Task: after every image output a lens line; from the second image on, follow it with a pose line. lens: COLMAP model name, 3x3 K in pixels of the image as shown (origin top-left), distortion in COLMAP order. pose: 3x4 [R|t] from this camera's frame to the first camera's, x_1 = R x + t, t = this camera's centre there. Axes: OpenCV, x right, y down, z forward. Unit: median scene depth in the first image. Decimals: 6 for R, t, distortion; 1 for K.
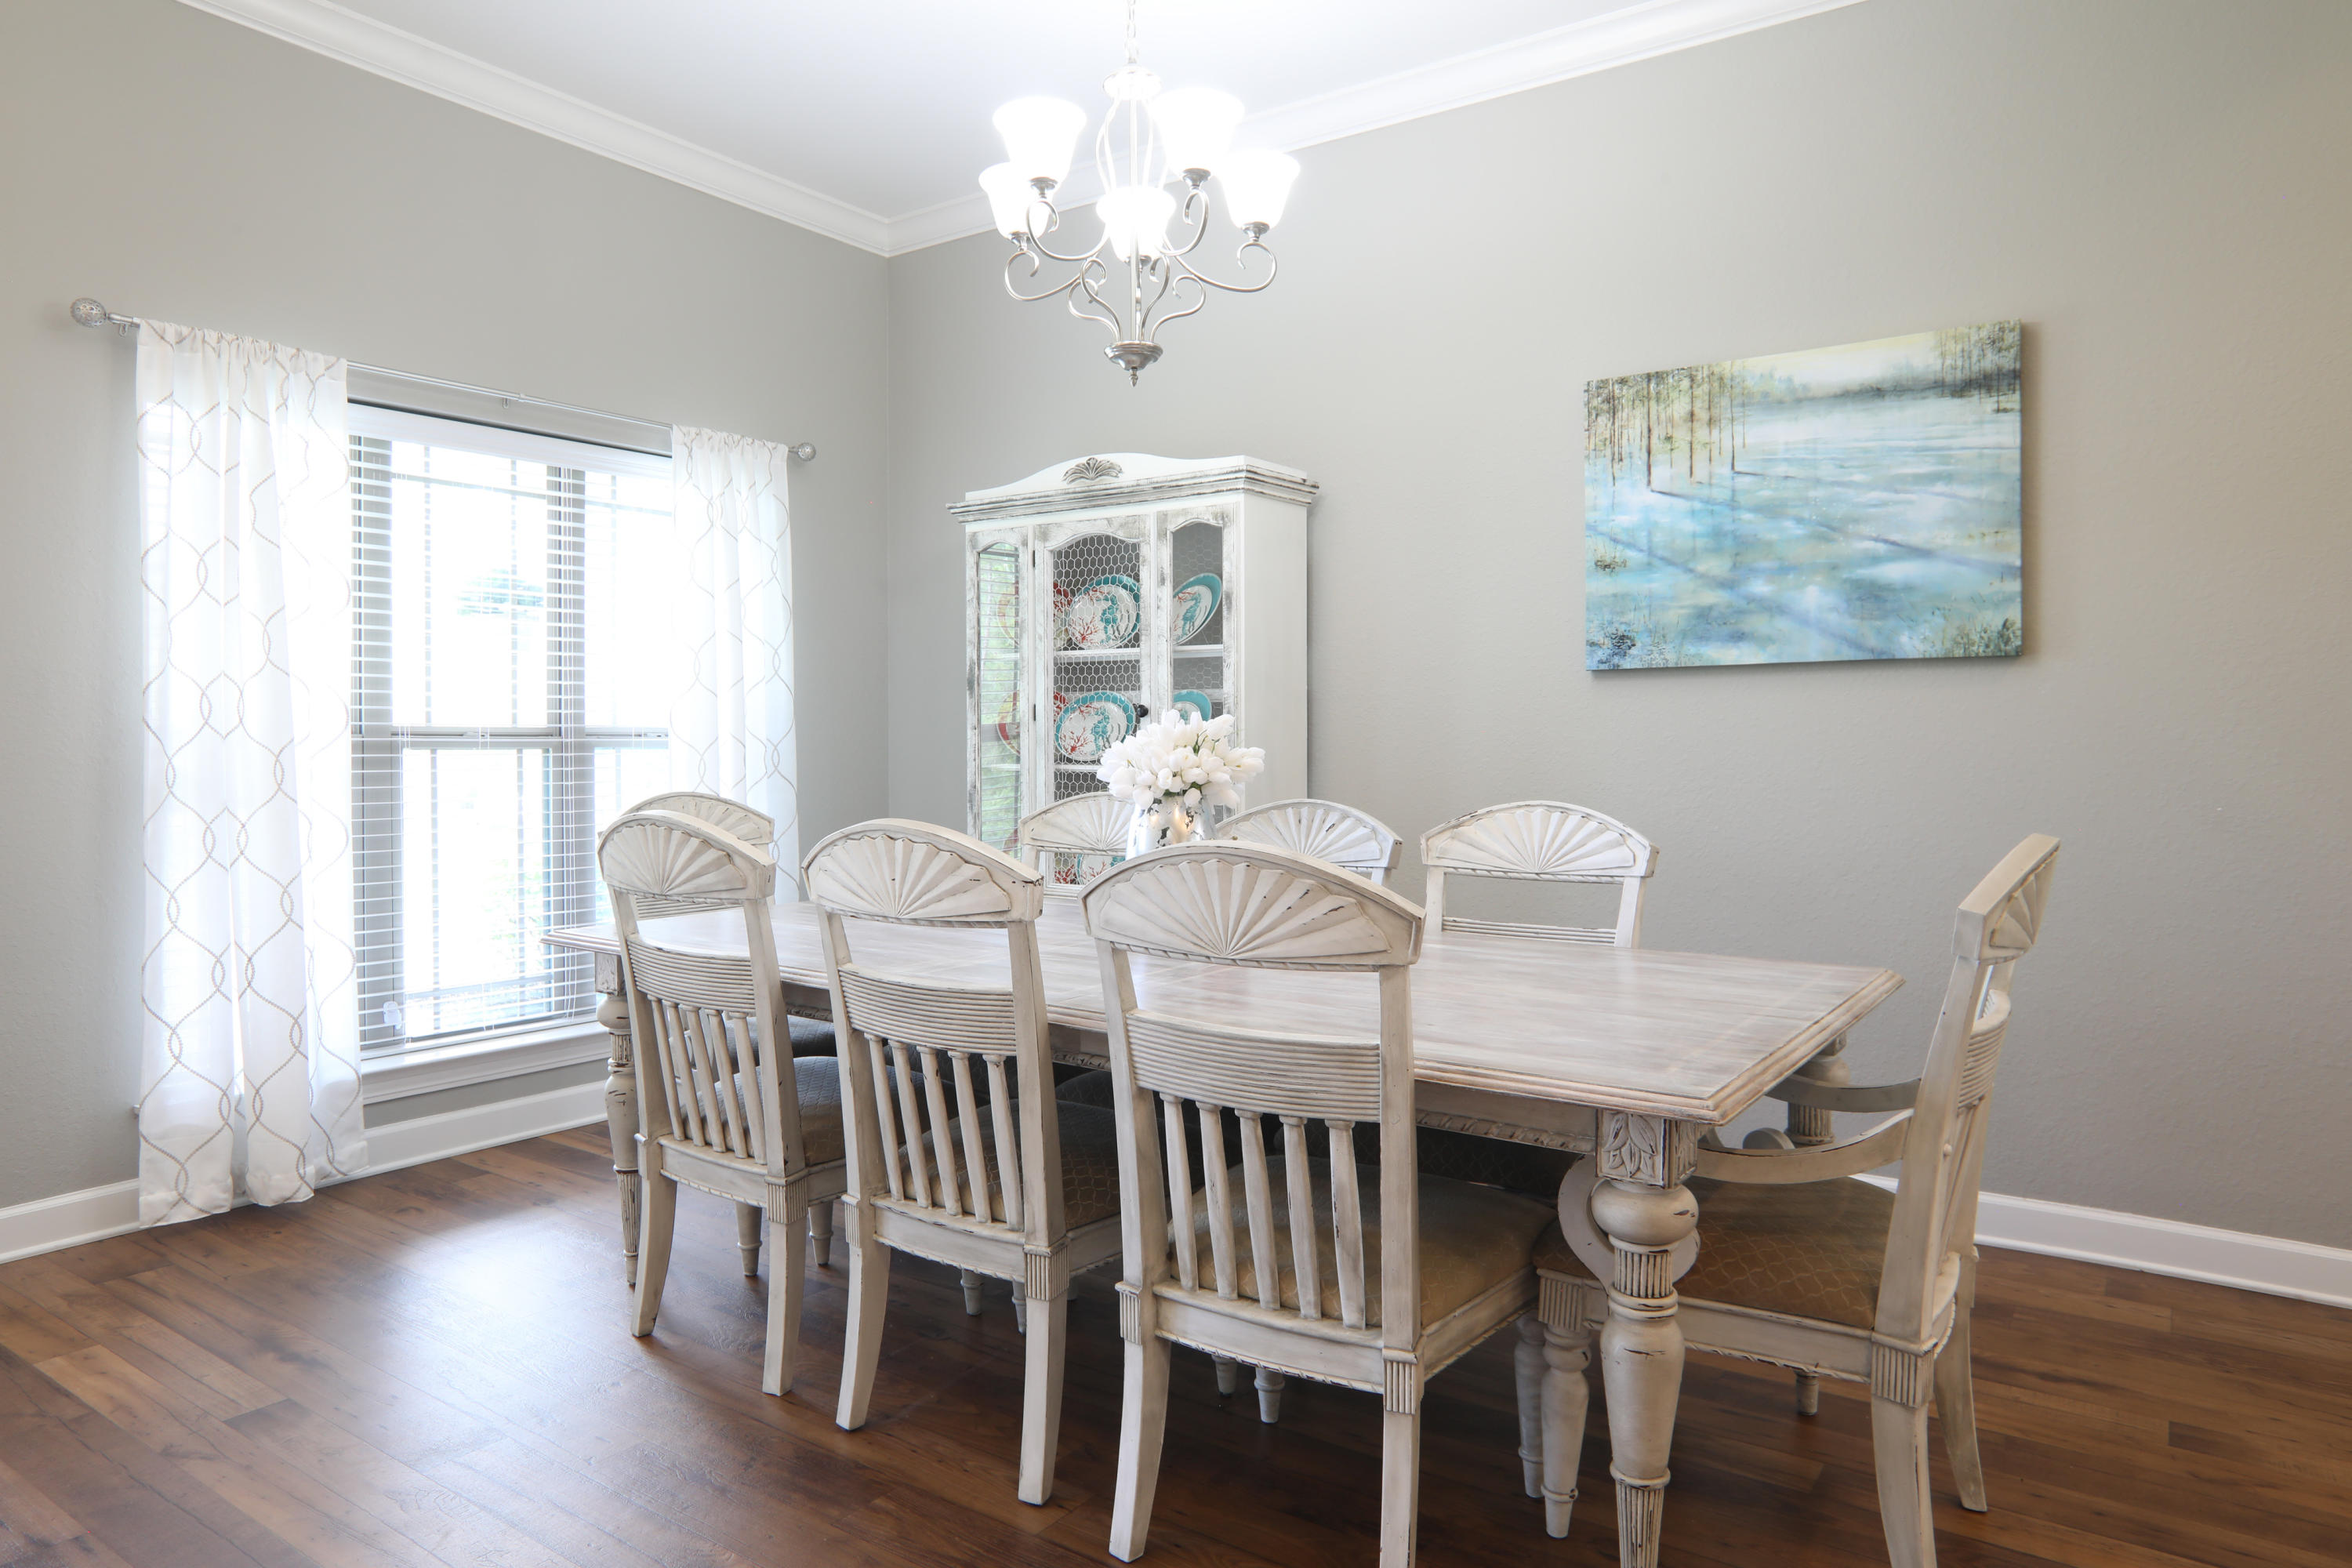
lens RADIAL K [[1515.4, 0, 1172.8], [0, 1515.4, 777.4], [0, 0, 1]] dist [-0.008459, -0.001275]
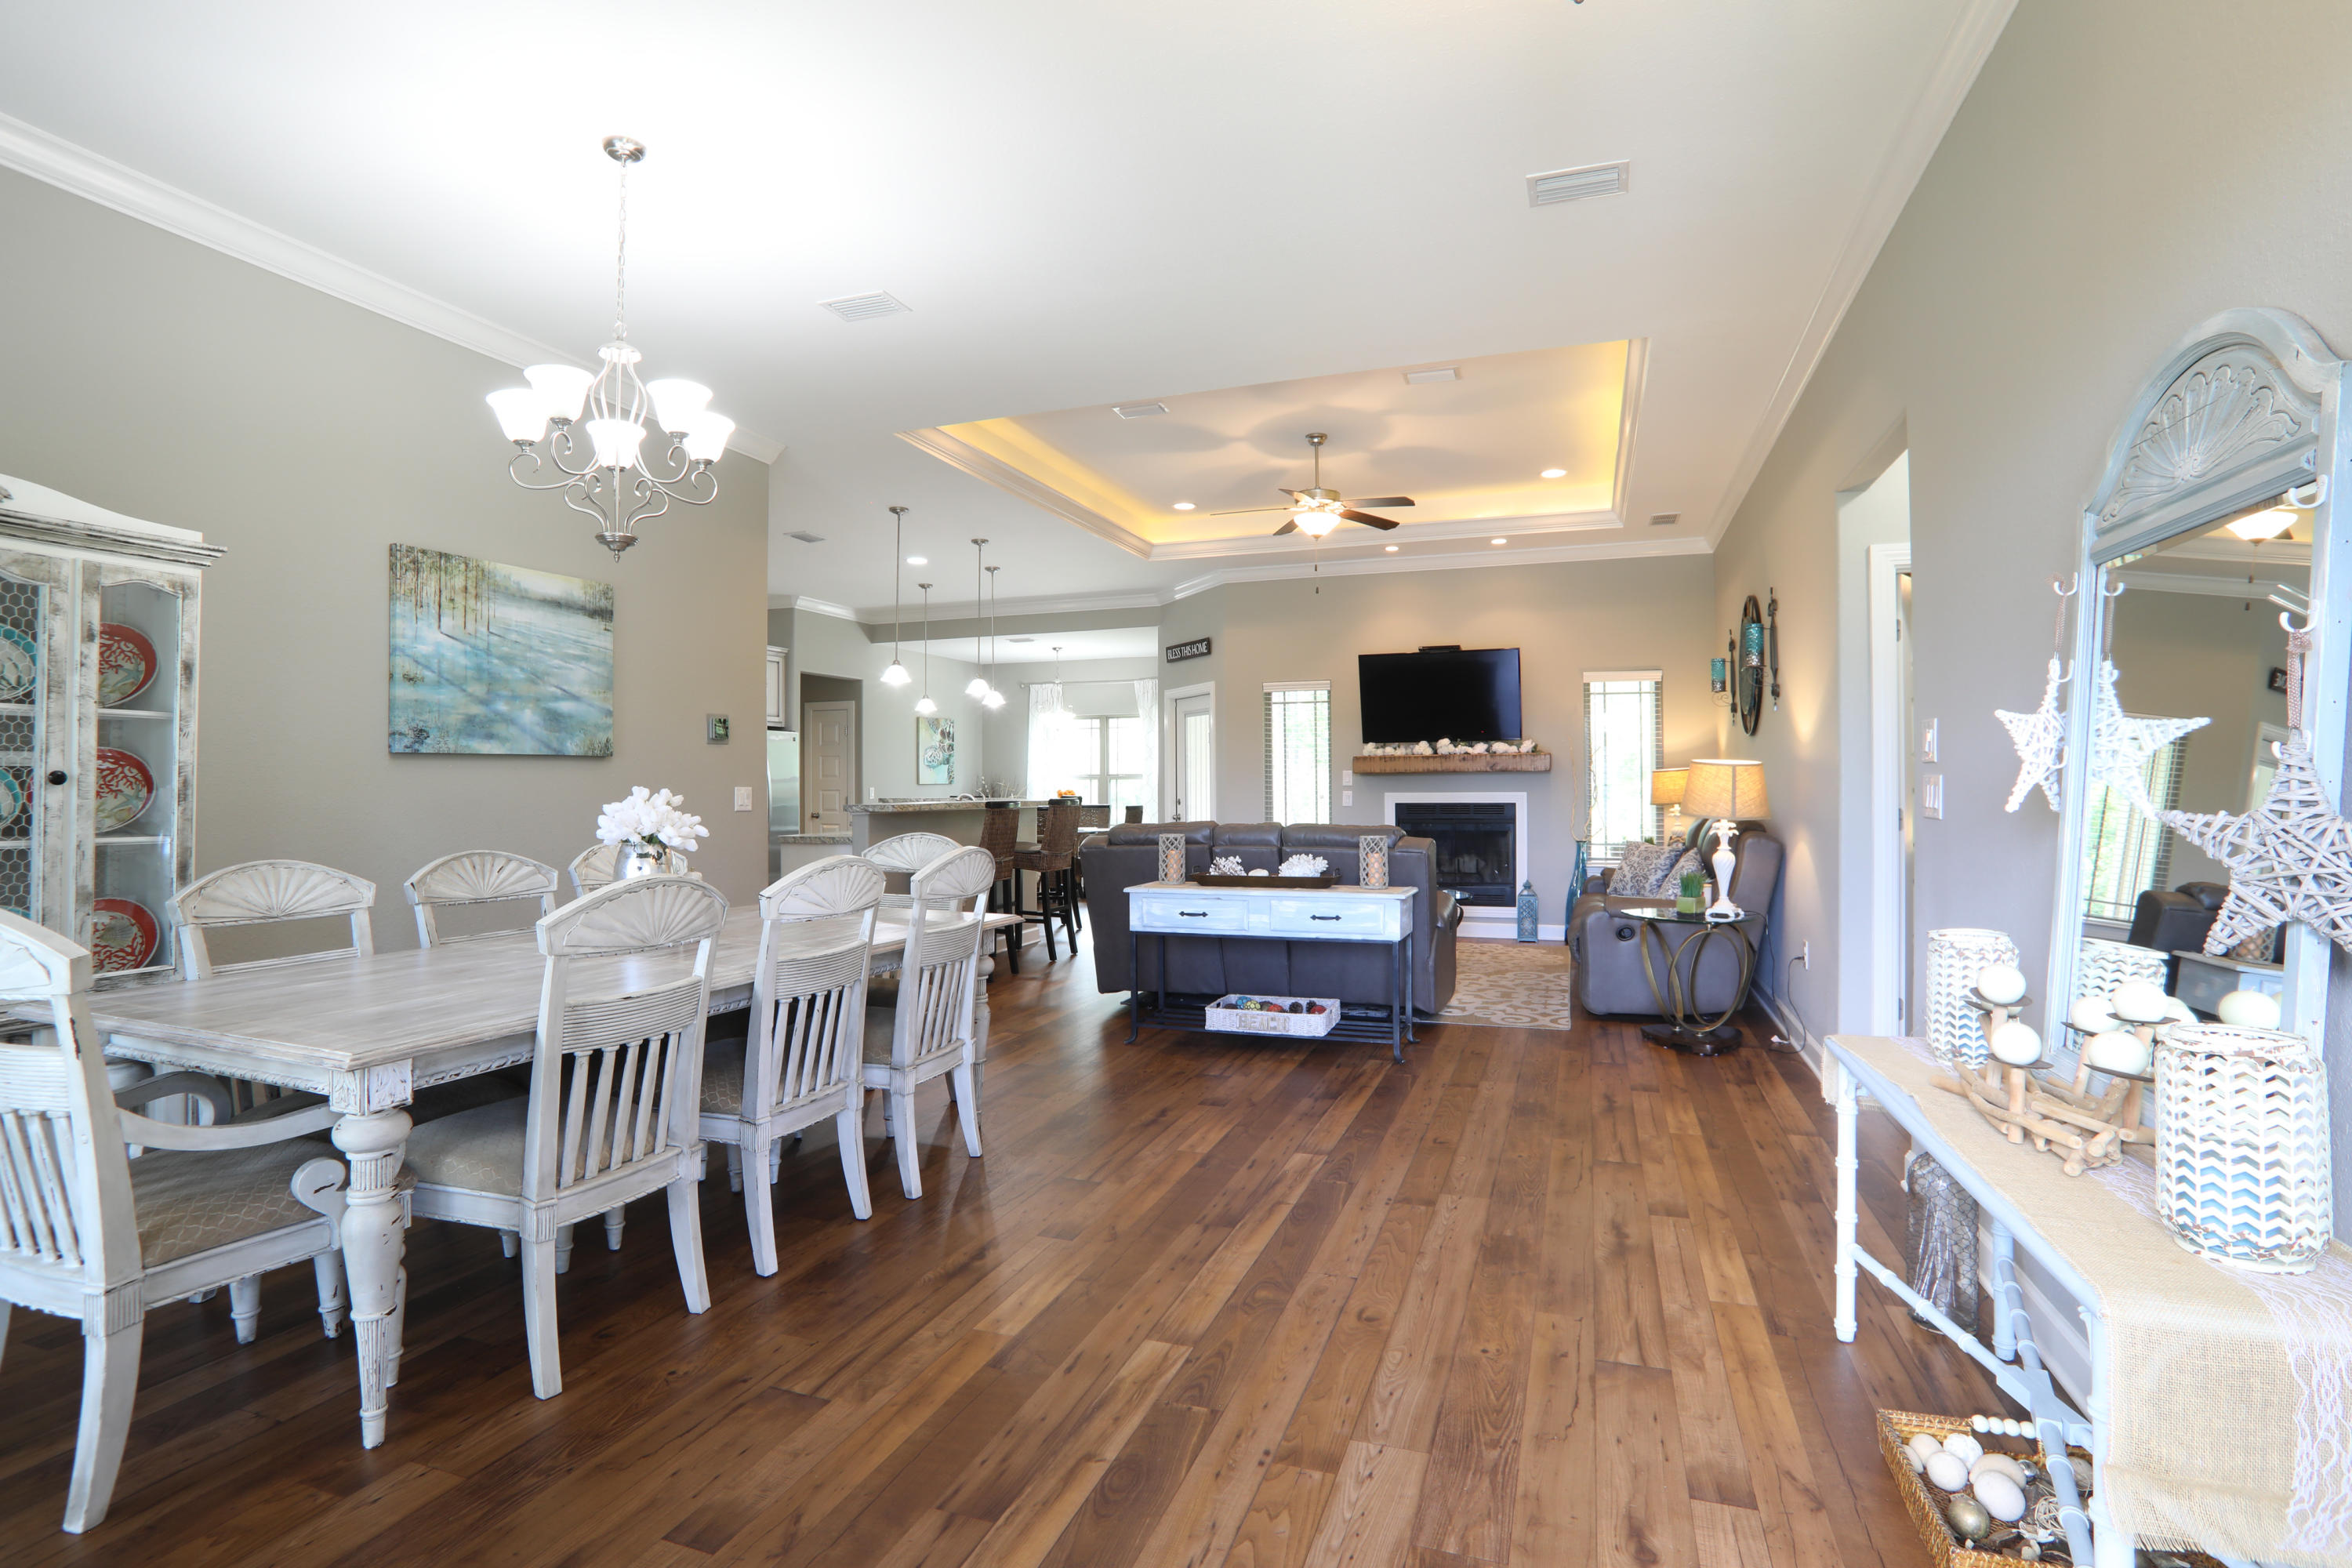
lens RADIAL K [[1144.0, 0, 1175.1], [0, 1144.0, 781.0], [0, 0, 1]] dist [-0.000806, -0.000023]
pose [[-0.256118, 0.005674, 0.966629, -0.952294], [0.026991, 0.999635, 0.001284, -0.028526], [-0.966269, 0.026419, -0.256178, 0.612325]]
